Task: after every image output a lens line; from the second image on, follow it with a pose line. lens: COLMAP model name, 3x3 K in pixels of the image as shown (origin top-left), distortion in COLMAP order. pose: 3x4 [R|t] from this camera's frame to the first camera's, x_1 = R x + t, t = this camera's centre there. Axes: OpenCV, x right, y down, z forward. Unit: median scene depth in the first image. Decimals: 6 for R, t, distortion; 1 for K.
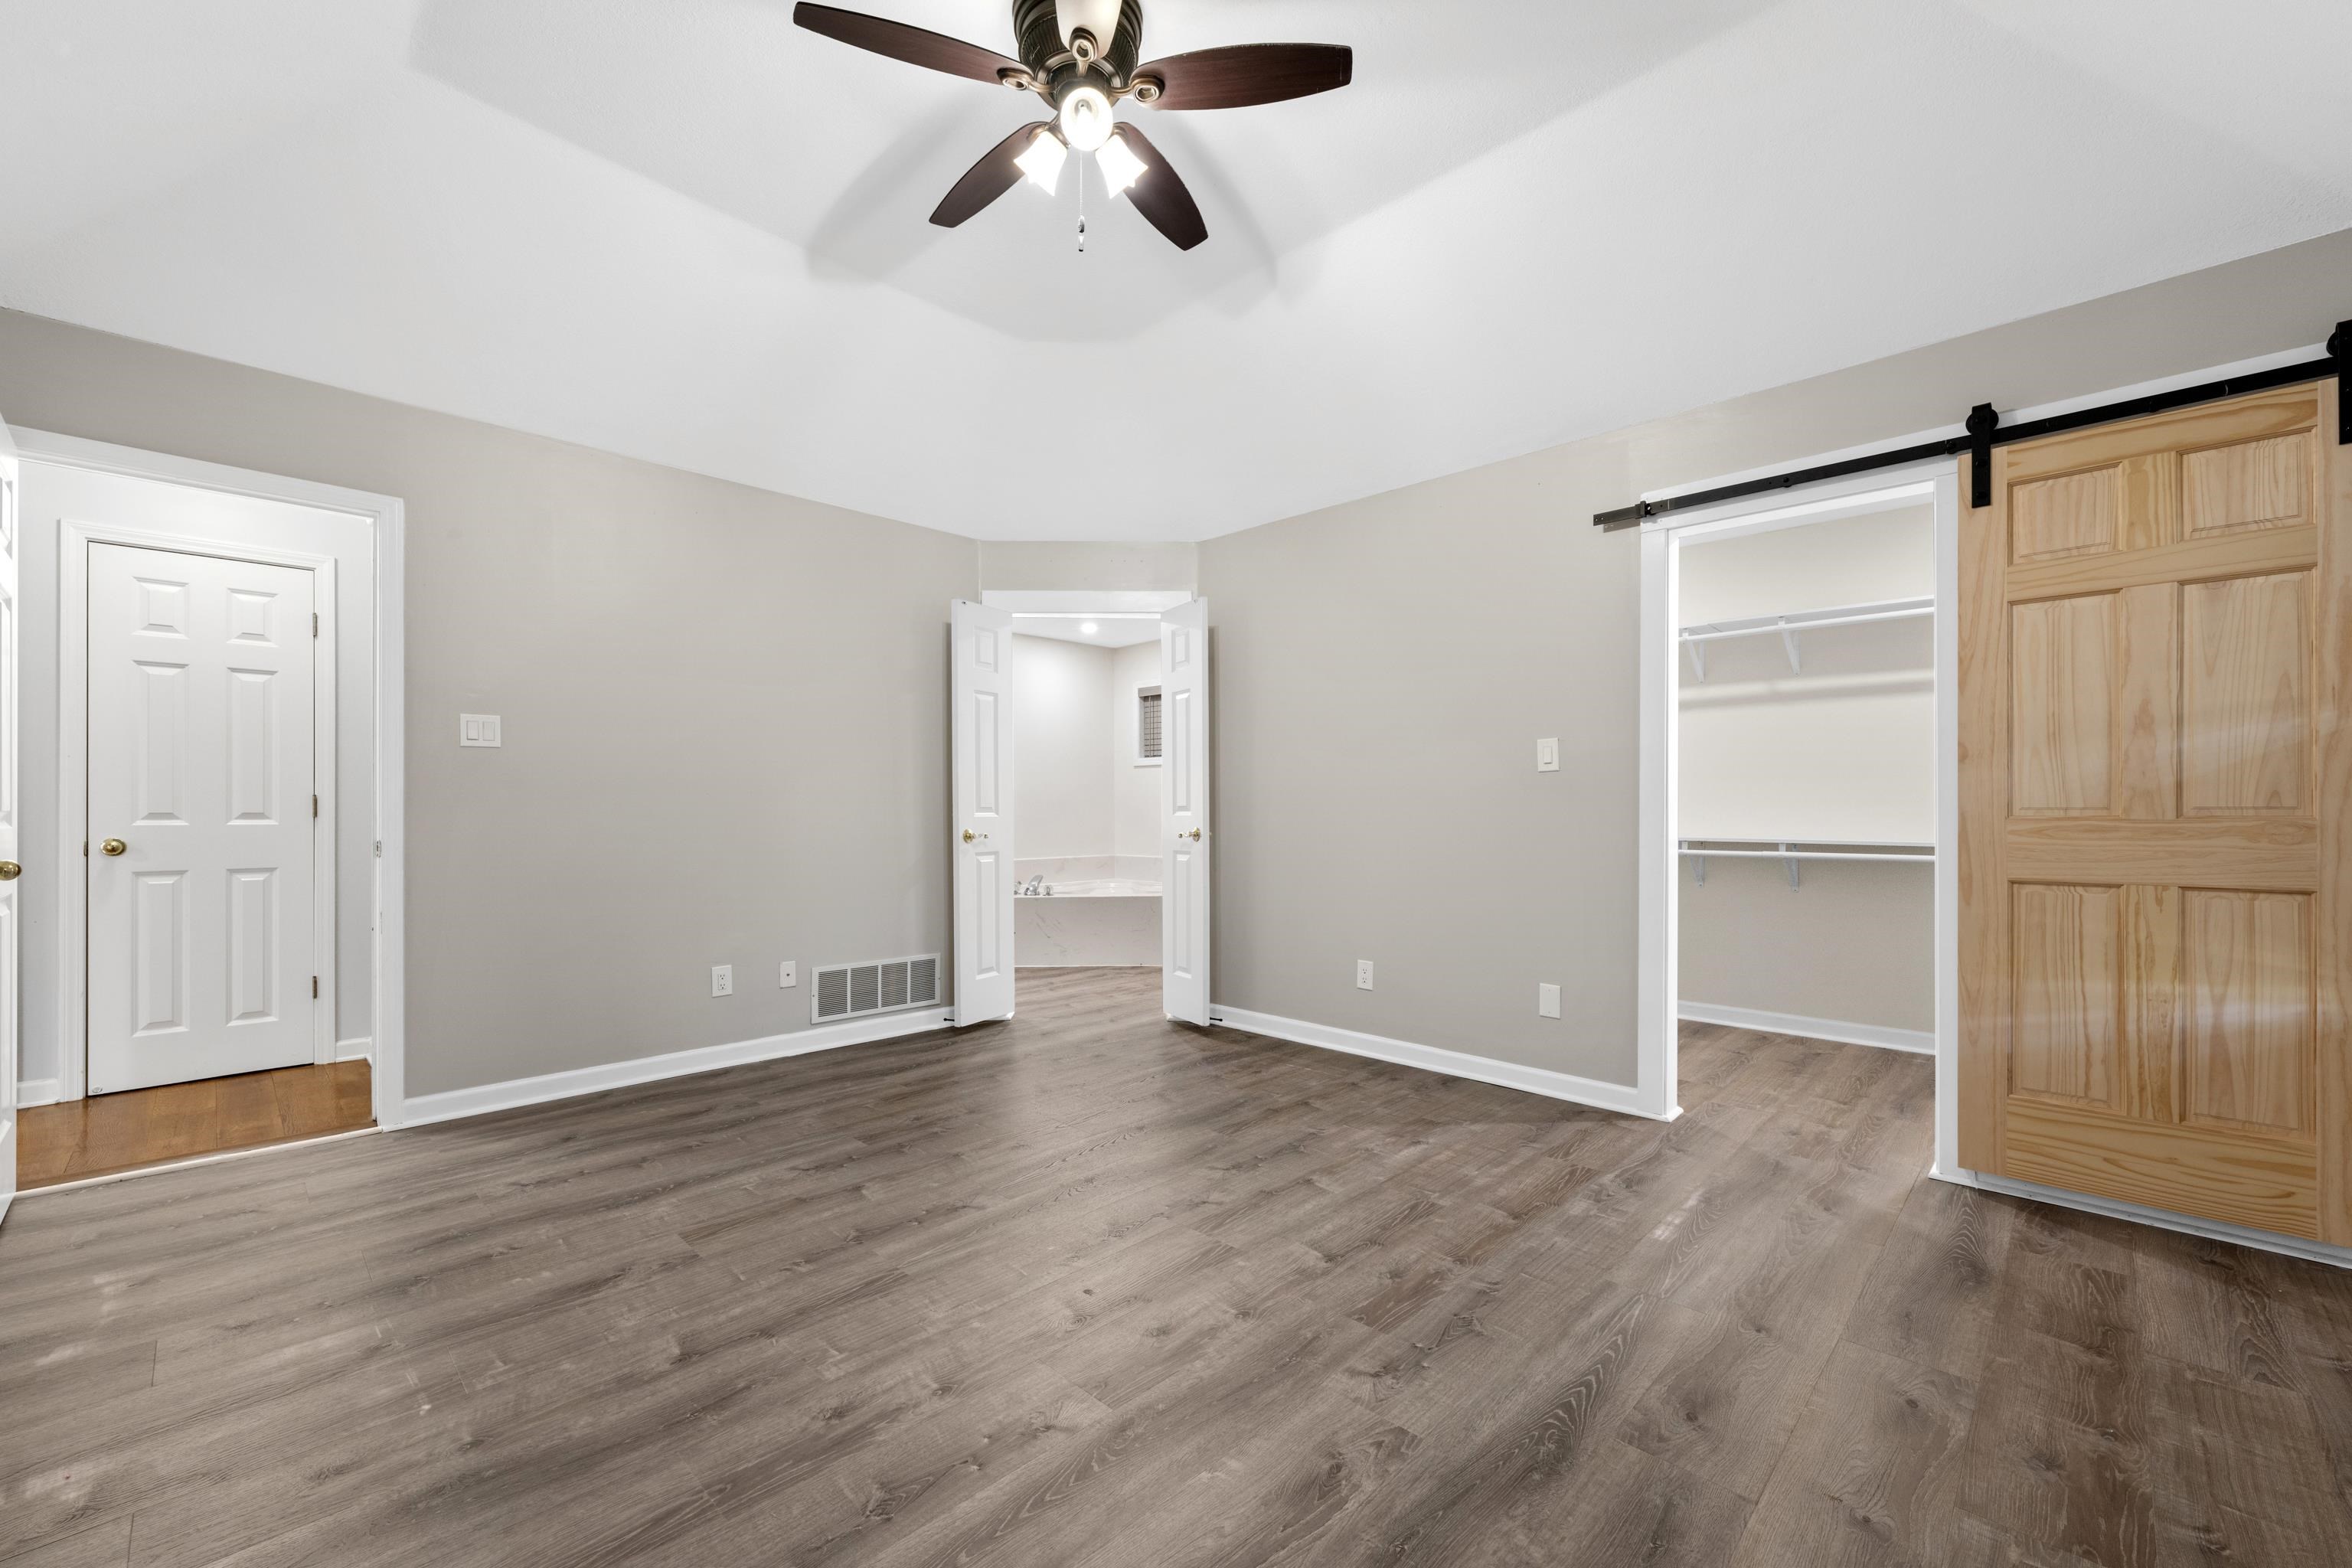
lens RADIAL K [[944.9, 0, 1176.2], [0, 944.9, 813.5], [0, 0, 1]] dist [-0.002338, 0.000192]
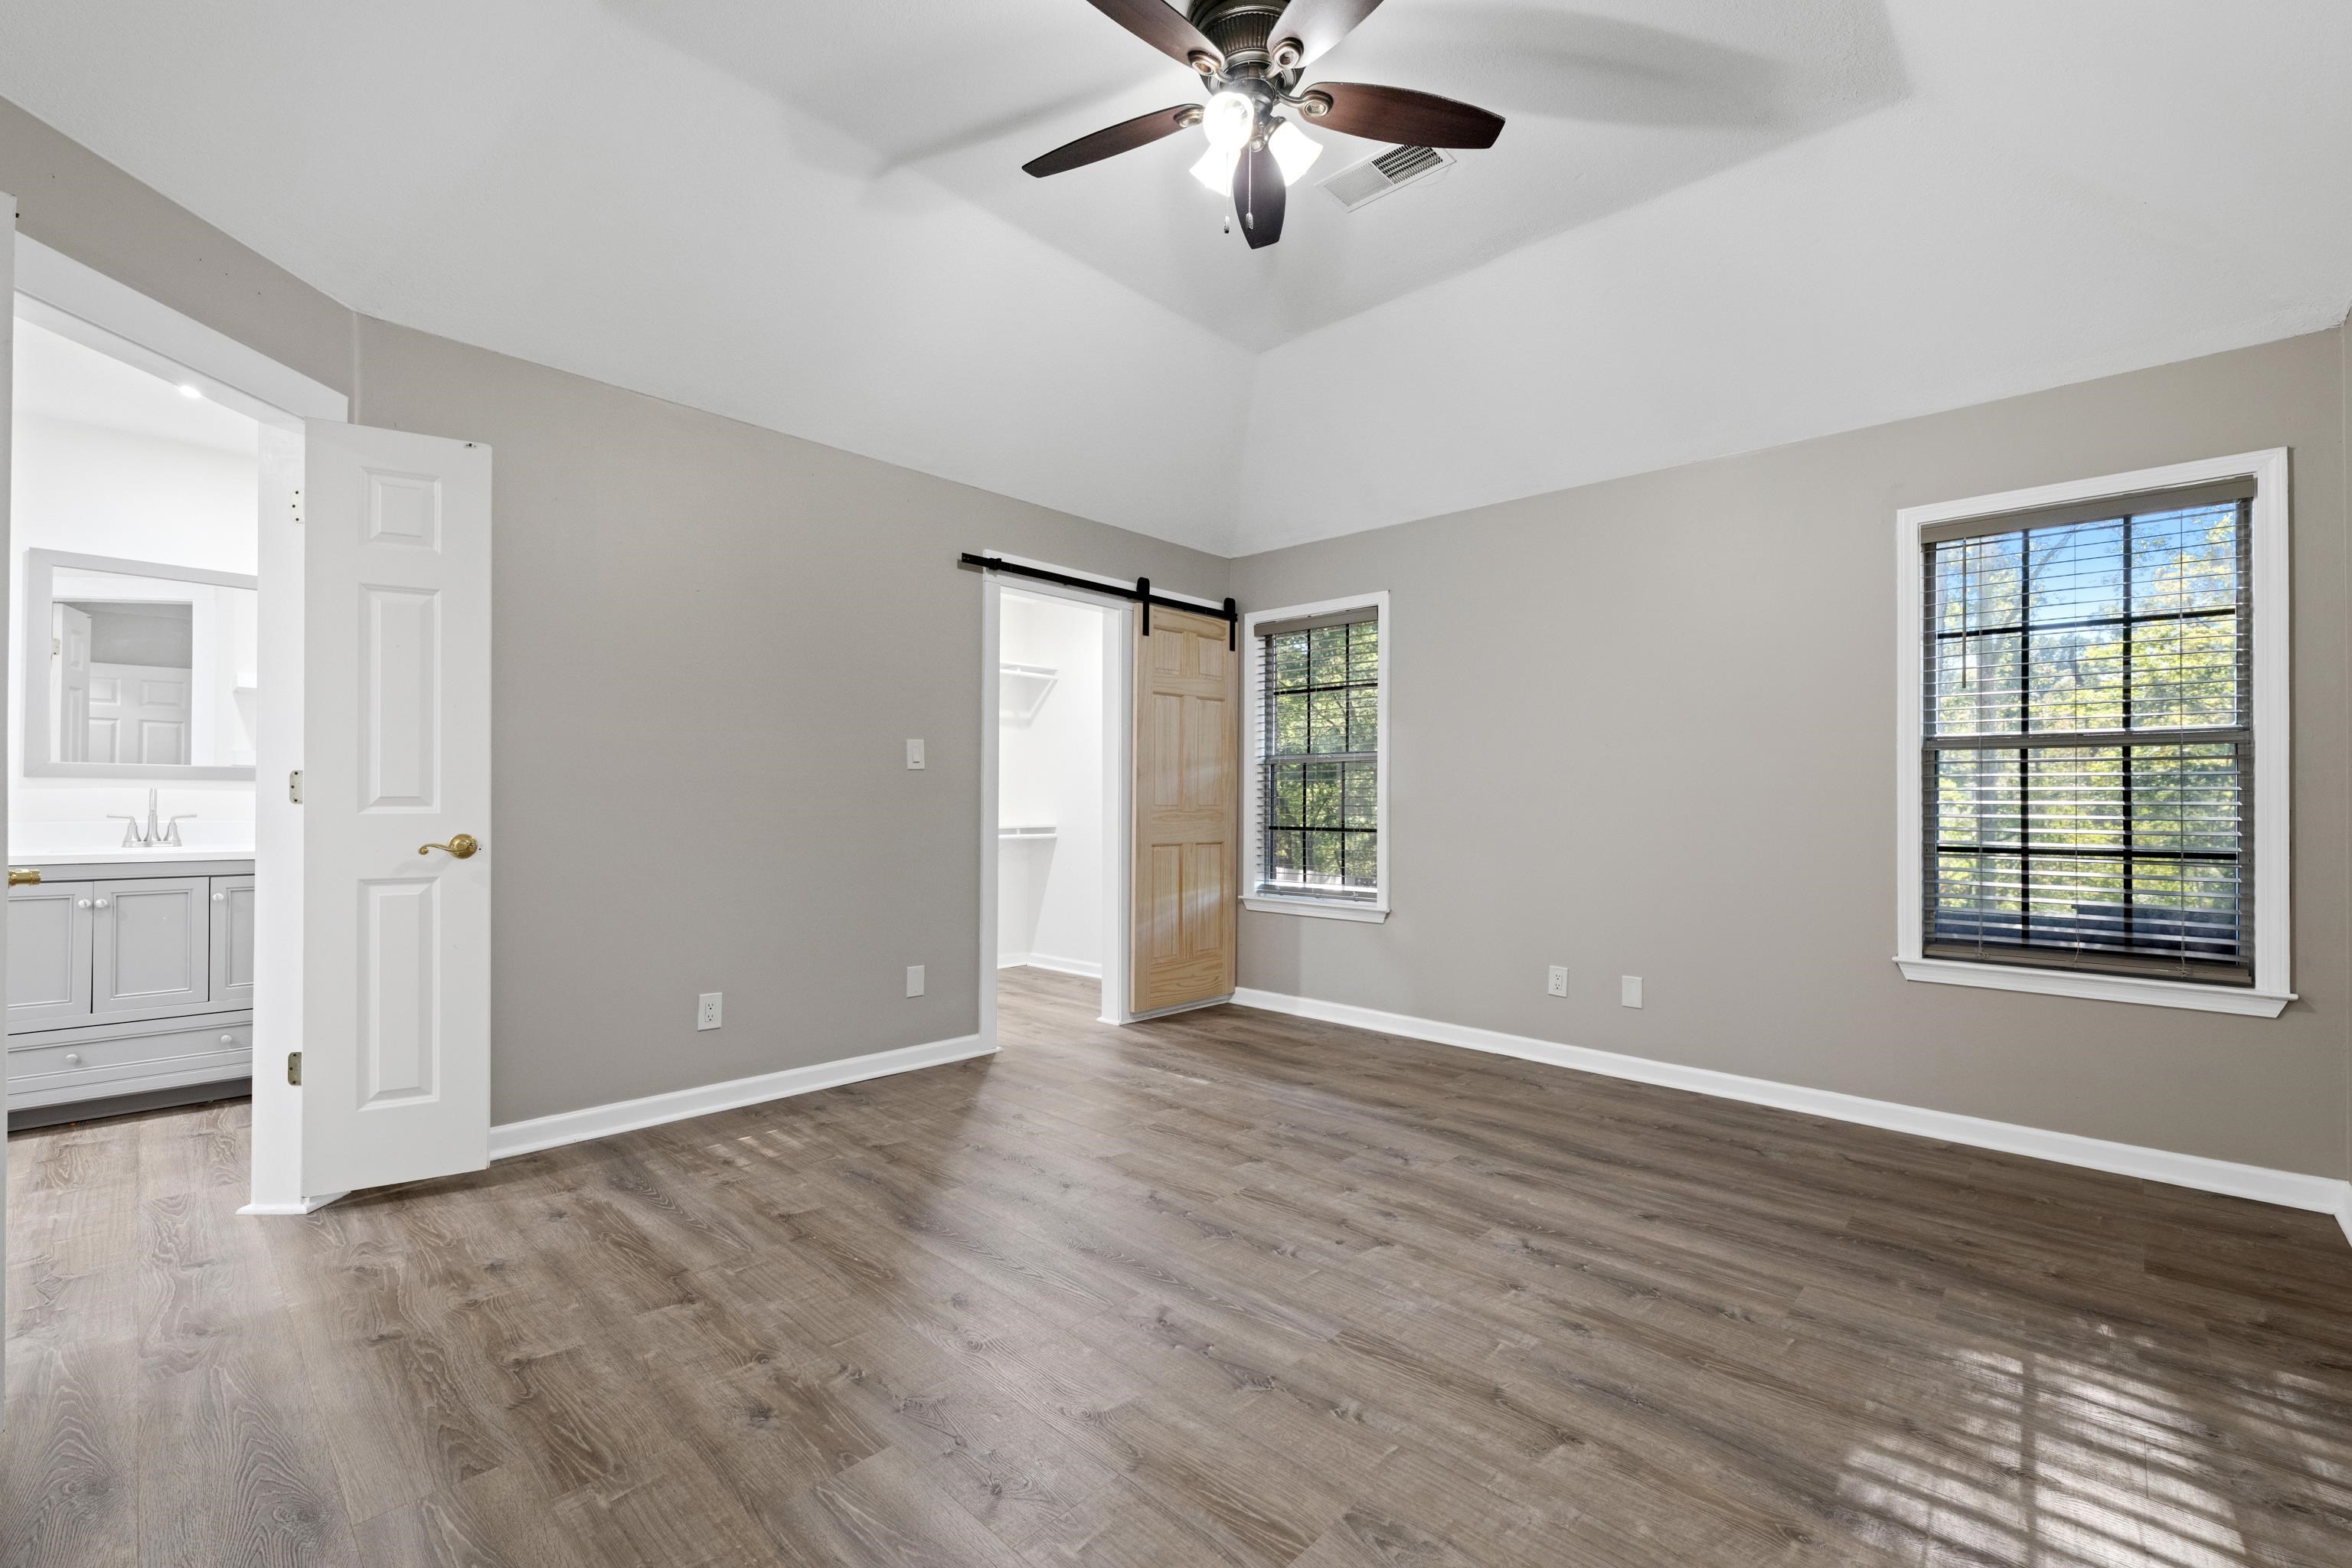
lens RADIAL K [[1000.1, 0, 1175.9], [0, 1000.1, 797.4], [0, 0, 1]] dist [-0.000967, -0.000184]
pose [[-0.022409, 0.005414, 0.999734, -1.140854], [-0.003624, 0.999978, -0.005496, -0.011209], [-0.999742, -0.003746, -0.022389, 1.093612]]
